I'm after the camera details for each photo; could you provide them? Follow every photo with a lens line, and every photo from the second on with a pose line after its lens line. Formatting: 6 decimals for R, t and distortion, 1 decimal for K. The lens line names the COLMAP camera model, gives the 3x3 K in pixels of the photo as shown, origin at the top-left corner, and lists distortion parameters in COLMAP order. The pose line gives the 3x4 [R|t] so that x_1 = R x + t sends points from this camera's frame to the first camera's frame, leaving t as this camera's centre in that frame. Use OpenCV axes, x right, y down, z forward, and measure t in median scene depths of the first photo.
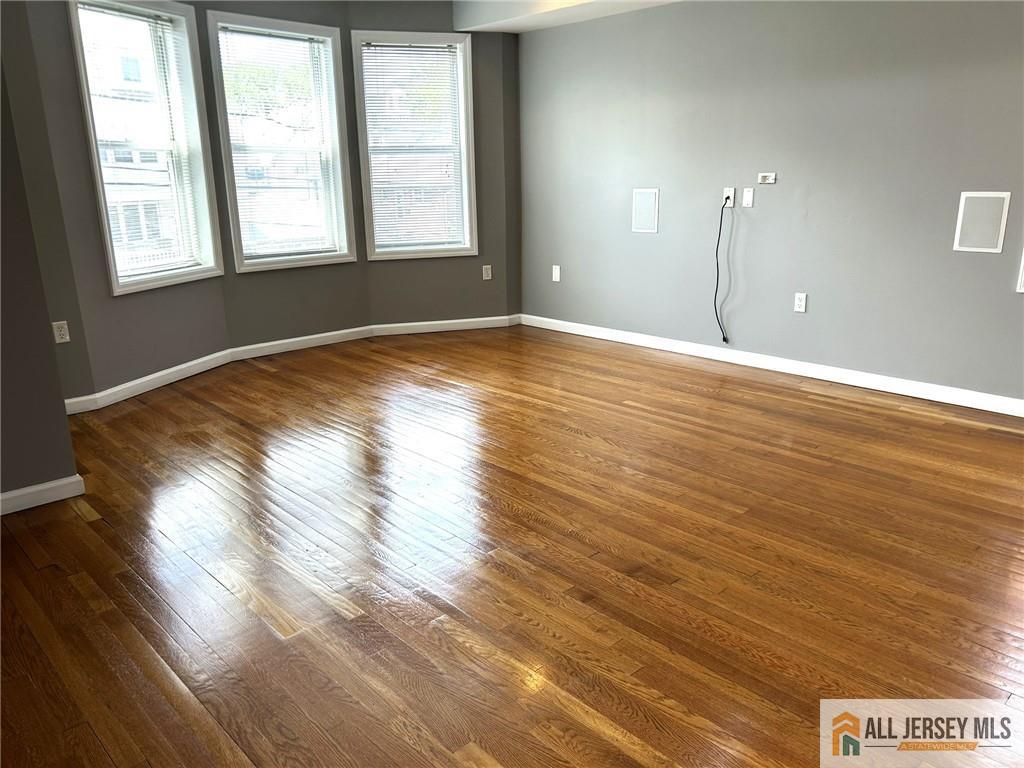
lens RADIAL K [[768.0, 0, 512.0], [0, 768.0, 384.0], [0, 0, 1]] dist [0.030090, -0.008283]
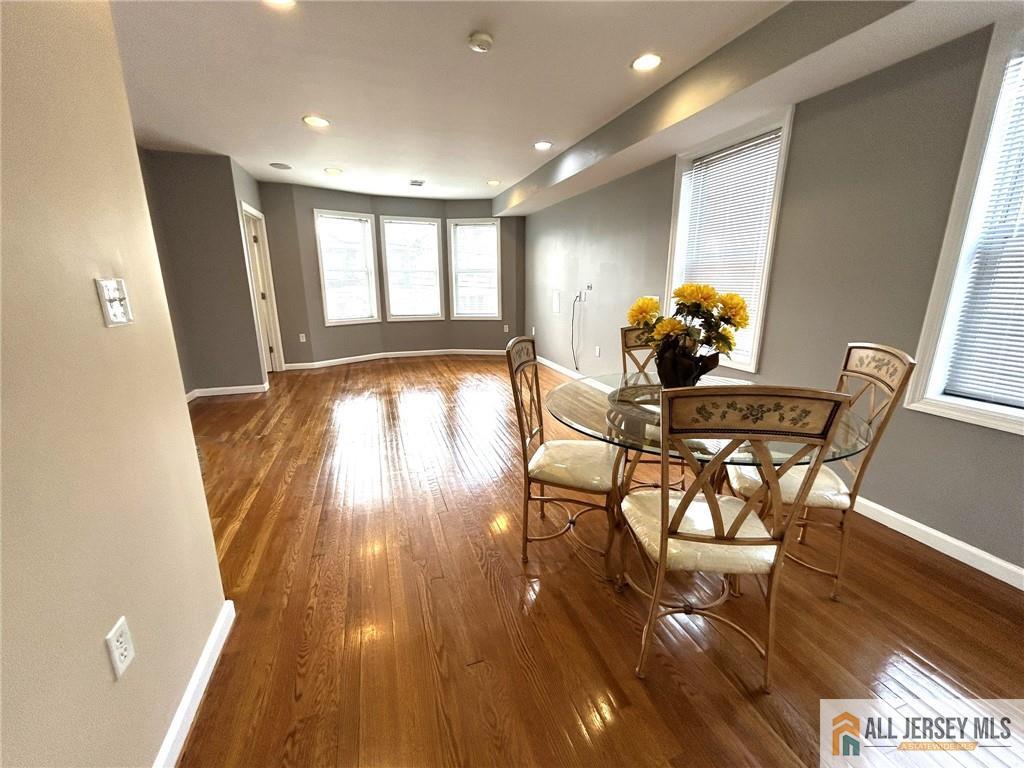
lens RADIAL K [[413.7, 0, 512.0], [0, 413.7, 384.0], [0, 0, 1]] dist [-0.000864, 0.000028]
pose [[0.908789, 0.113261, -0.401589, 0.491809], [-0.123262, 0.992374, 0.000942, 0.000651], [0.398633, 0.048645, 0.915819, -0.018524]]
